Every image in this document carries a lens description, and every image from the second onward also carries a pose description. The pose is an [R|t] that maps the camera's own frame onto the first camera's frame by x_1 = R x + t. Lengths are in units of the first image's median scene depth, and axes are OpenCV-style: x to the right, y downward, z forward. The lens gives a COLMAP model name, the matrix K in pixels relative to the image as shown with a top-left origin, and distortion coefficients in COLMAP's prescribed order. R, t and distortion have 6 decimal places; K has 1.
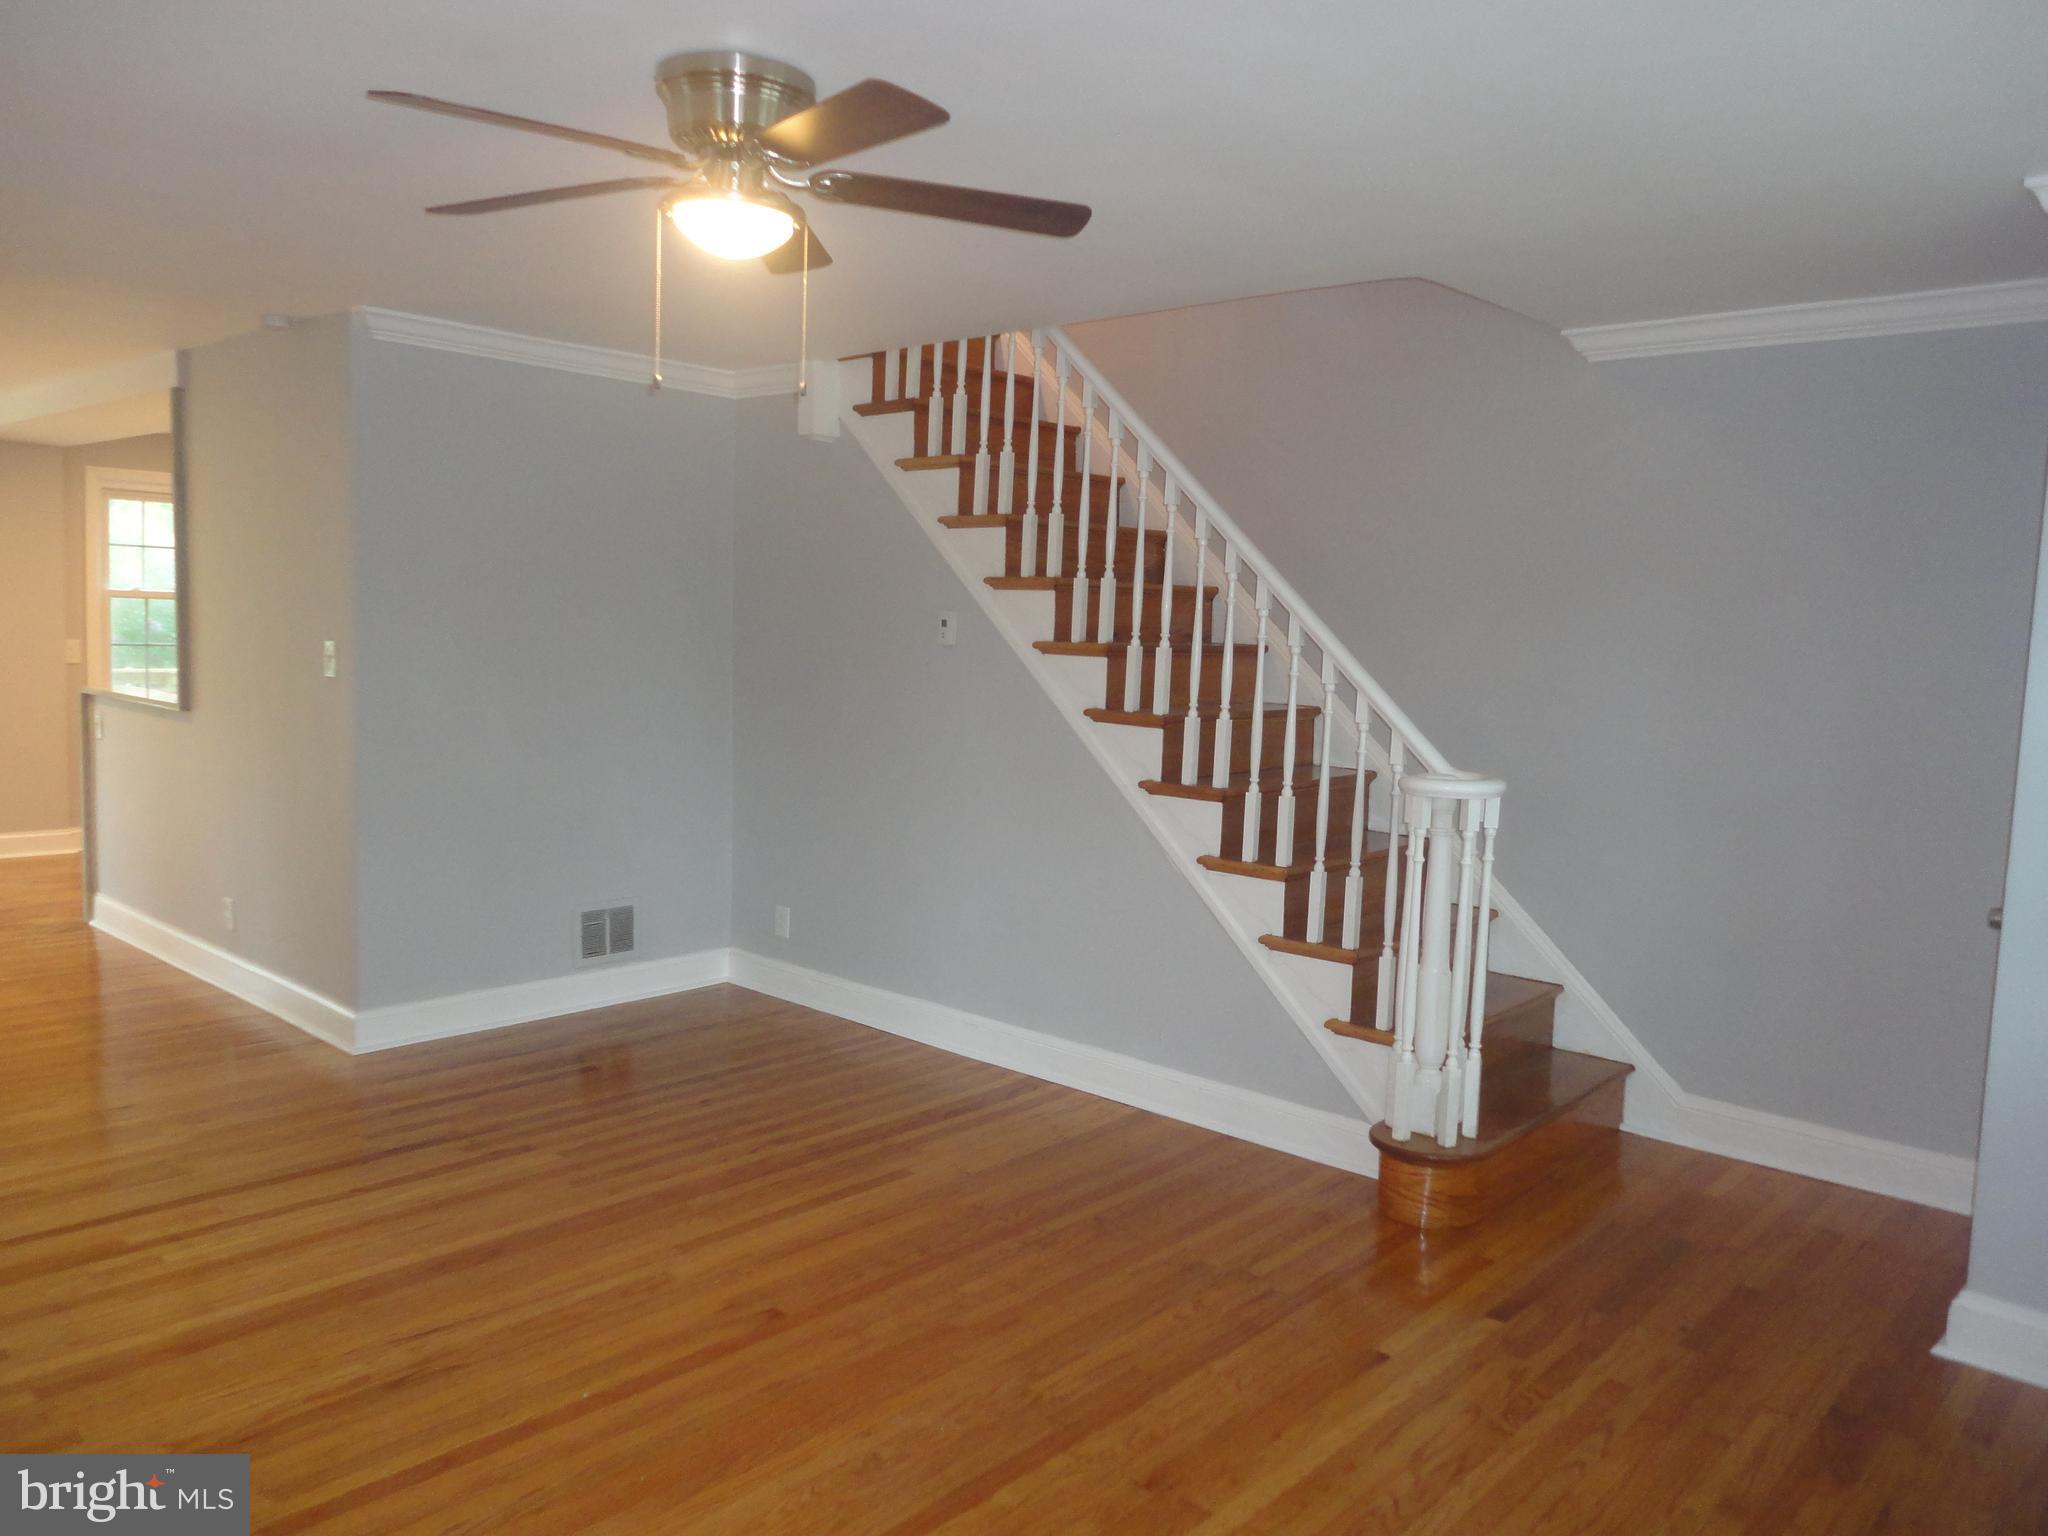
lens RADIAL K [[1489.1, 0, 1024.4], [0, 1489.1, 761.8], [0, 0, 1]] dist [0.001992, -0.000455]
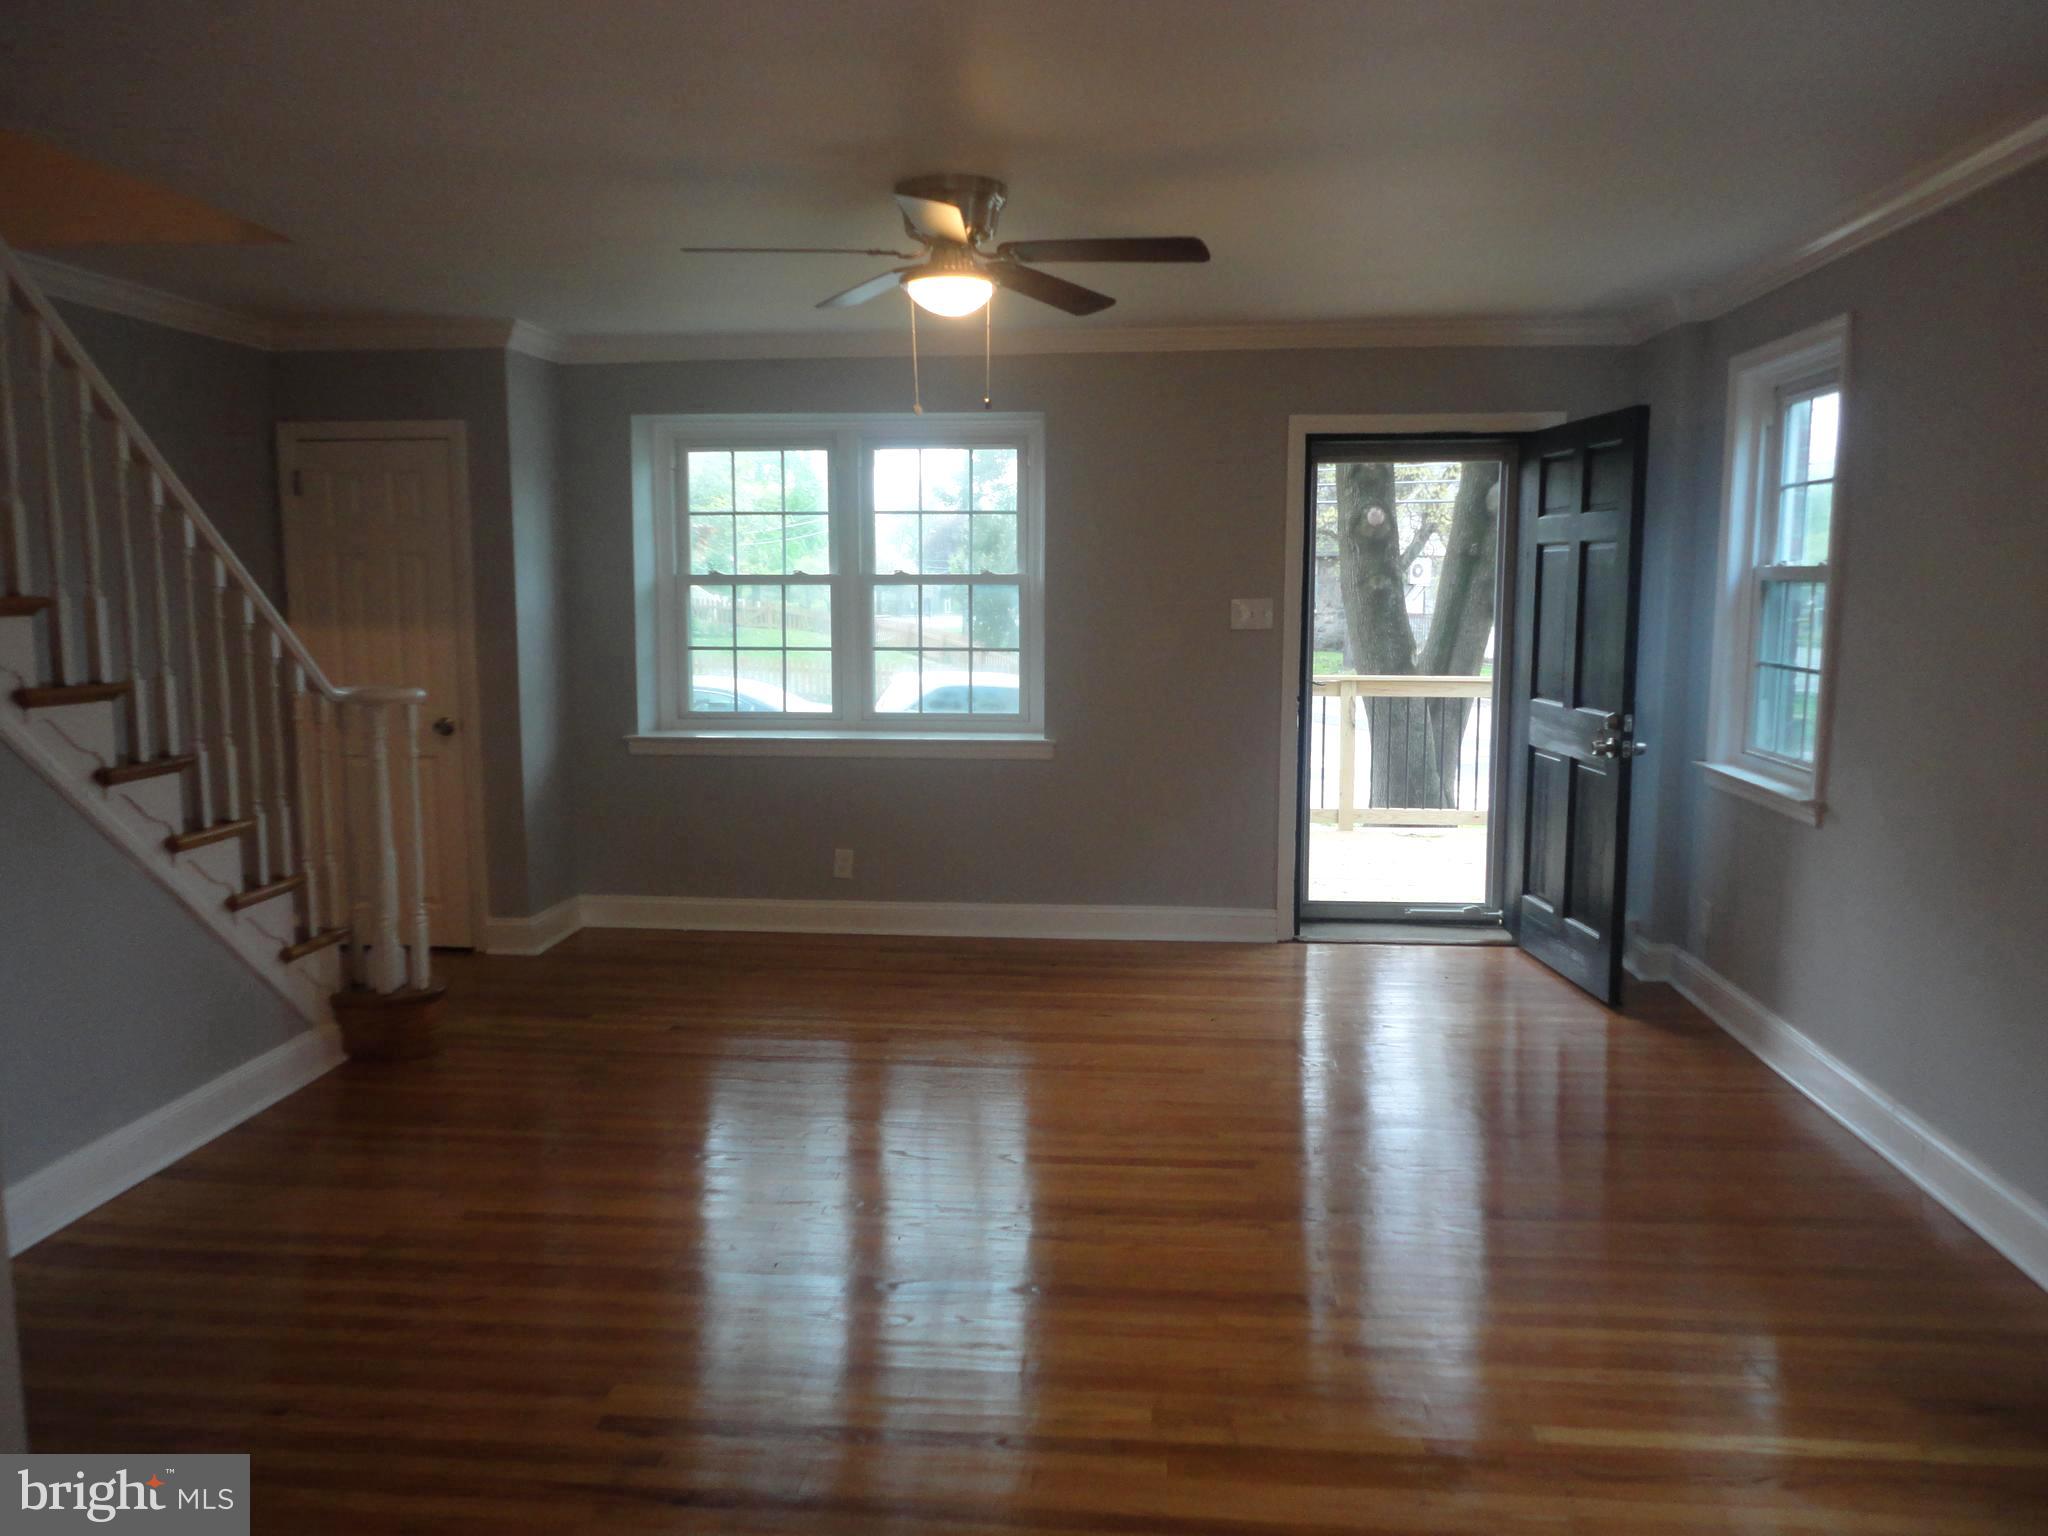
lens RADIAL K [[1489.1, 0, 1024.4], [0, 1489.1, 761.8], [0, 0, 1]] dist [0.001992, -0.000455]
pose [[-0.592940, -0.131095, 0.794504, -0.990736], [0.052380, 0.978290, 0.200511, -0.147216], [-0.803541, 0.160508, -0.573201, 1.284736]]
